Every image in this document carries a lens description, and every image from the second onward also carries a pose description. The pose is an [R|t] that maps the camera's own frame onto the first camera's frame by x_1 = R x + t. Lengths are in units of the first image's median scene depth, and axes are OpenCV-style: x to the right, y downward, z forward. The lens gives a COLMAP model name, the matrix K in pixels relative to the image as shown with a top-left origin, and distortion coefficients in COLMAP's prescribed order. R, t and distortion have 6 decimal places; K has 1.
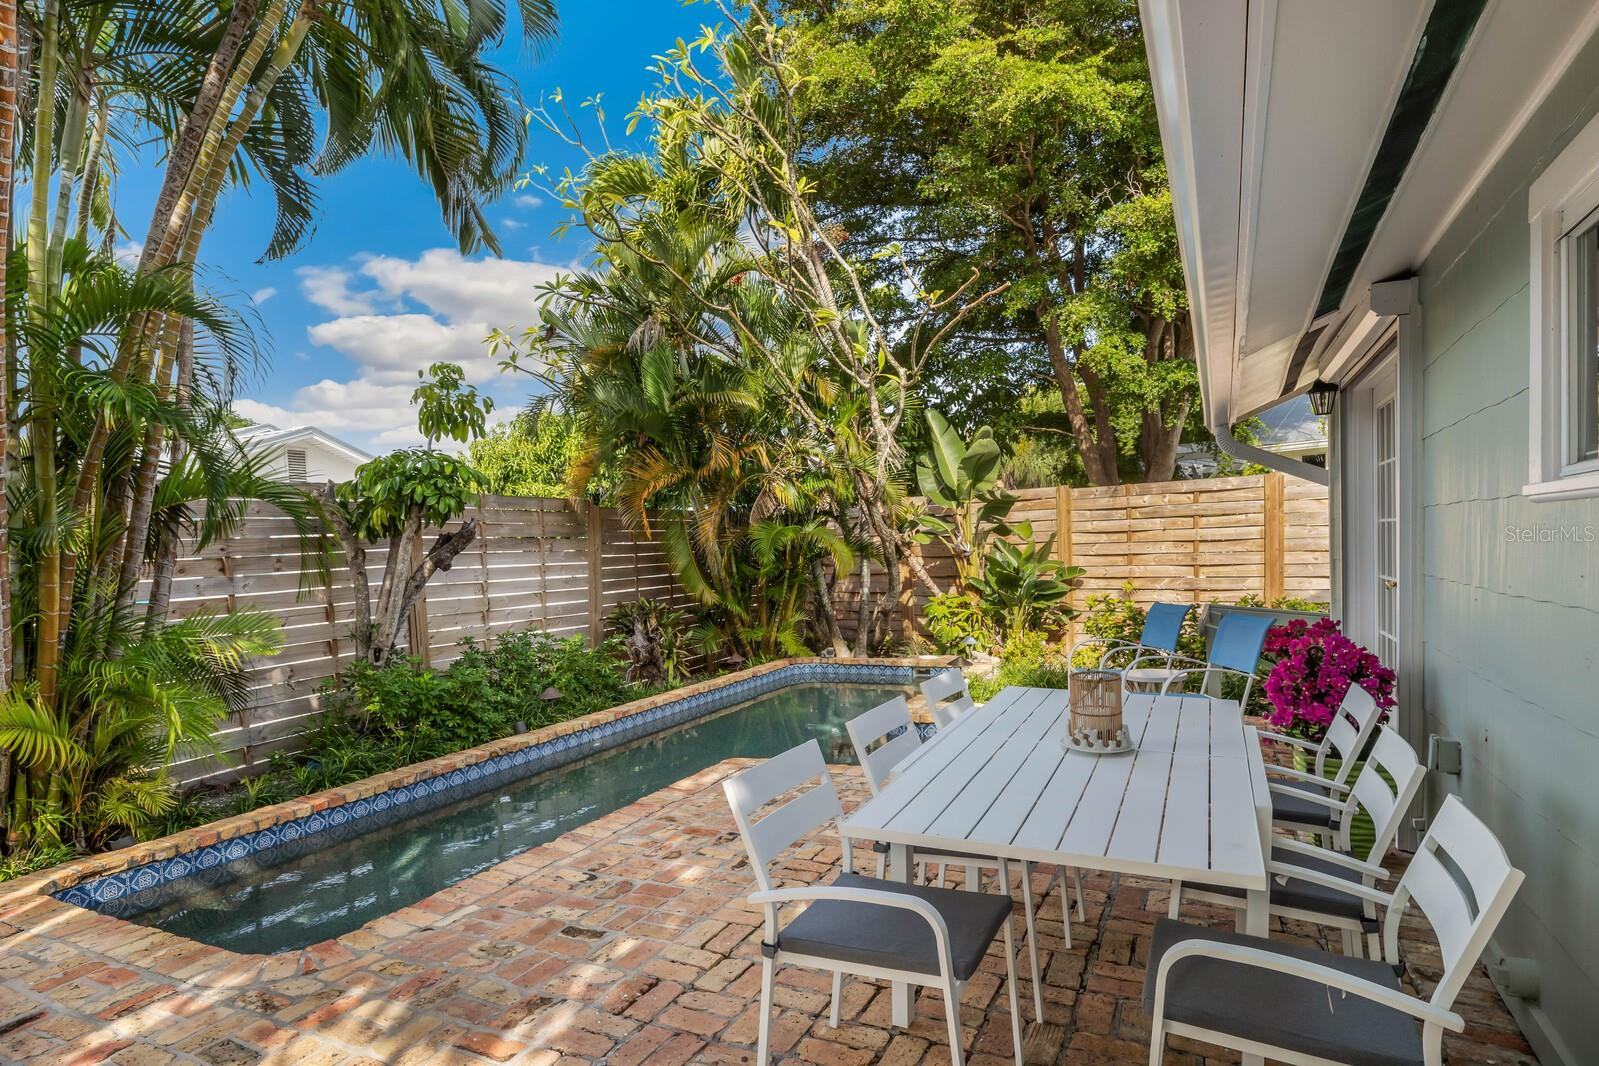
lens RADIAL K [[828.6, 0, 807.3], [0, 828.6, 595.7], [0, 0, 1]] dist [-0.004711, 0.001171]
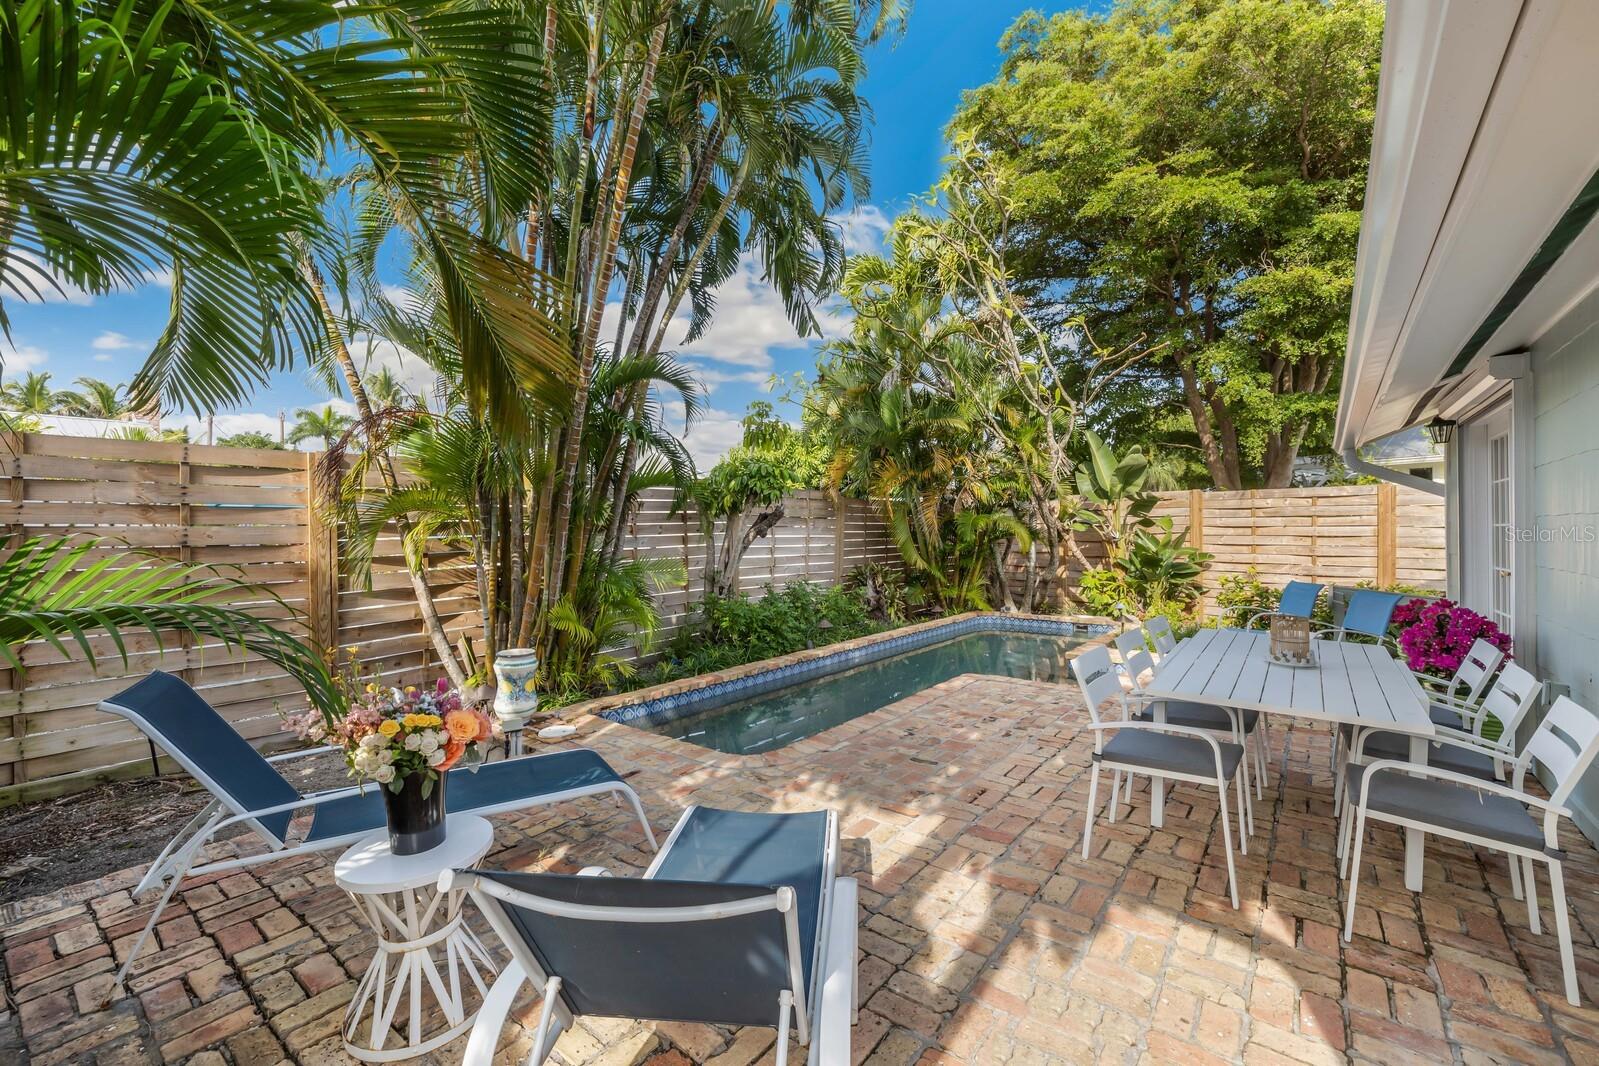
lens RADIAL K [[675.5, 0, 788.6], [0, 675.5, 532.4], [0, 0, 1]] dist [0.001410, -0.001233]
pose [[0.981259, 0.034944, -0.189501, -0.142080], [-0.044938, 0.997802, -0.048699, 0.016481], [0.187383, 0.056302, 0.980672, -0.181786]]
